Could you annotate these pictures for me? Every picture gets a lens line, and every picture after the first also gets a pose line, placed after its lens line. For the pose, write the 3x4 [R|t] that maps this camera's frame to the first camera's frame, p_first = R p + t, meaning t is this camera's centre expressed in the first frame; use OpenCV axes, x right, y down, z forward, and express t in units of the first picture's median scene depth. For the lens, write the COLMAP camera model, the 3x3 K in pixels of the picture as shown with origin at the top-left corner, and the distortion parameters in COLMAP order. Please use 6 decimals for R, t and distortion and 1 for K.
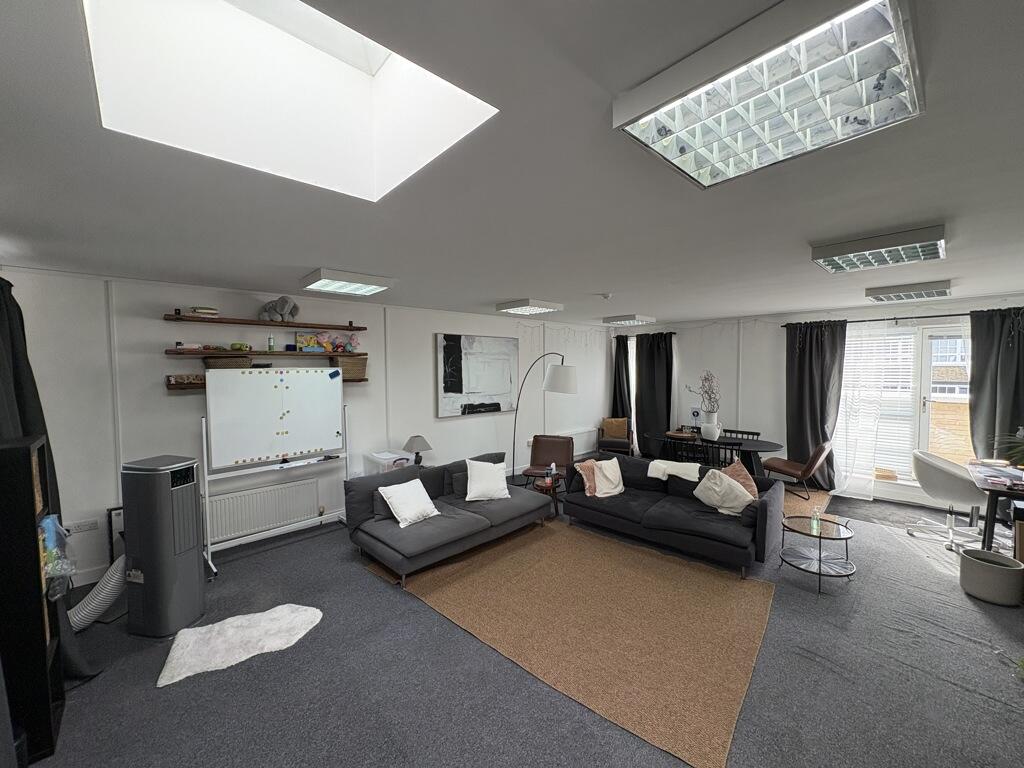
lens RADIAL K [[406.1, 0, 512.3], [0, 406.1, 384.1], [0, 0, 1]] dist [-0.003275, -0.000184]
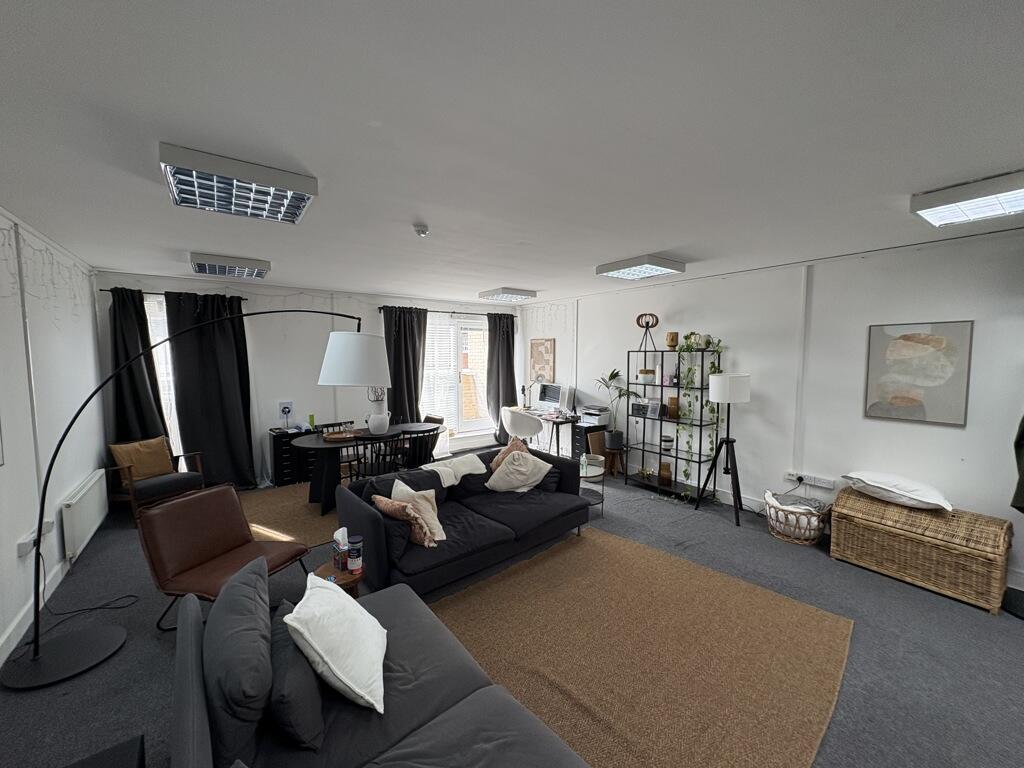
lens RADIAL K [[406.1, 0, 517.1], [0, 406.1, 382.1], [0, 0, 1]] dist [-0.003275, -0.000184]
pose [[0.113939, -0.064452, 0.991395, -0.304716], [0.045380, 0.997190, 0.059613, -0.006921], [-0.992451, 0.038197, 0.116544, 0.598565]]
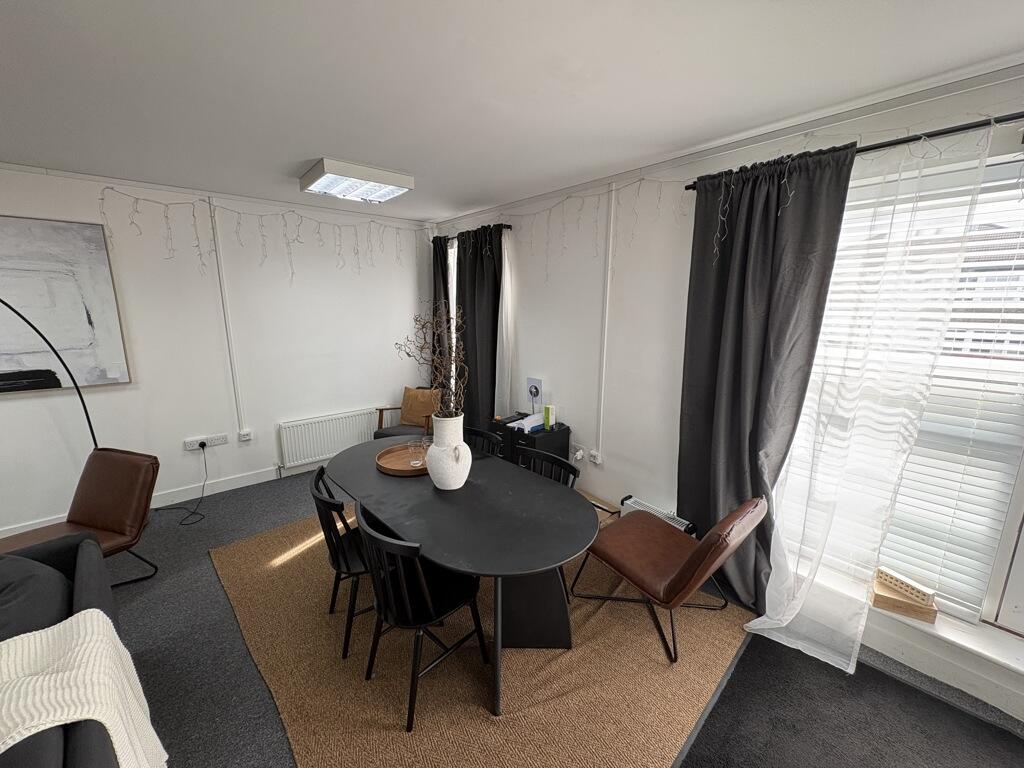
lens RADIAL K [[406.1, 0, 515.5], [0, 406.1, 383.0], [0, 0, 1]] dist [-0.003275, -0.000184]
pose [[0.999463, 0.017698, -0.027594, 0.549252], [-0.013281, 0.988178, 0.152737, -0.016428], [0.029971, -0.152288, 0.987882, 0.624279]]
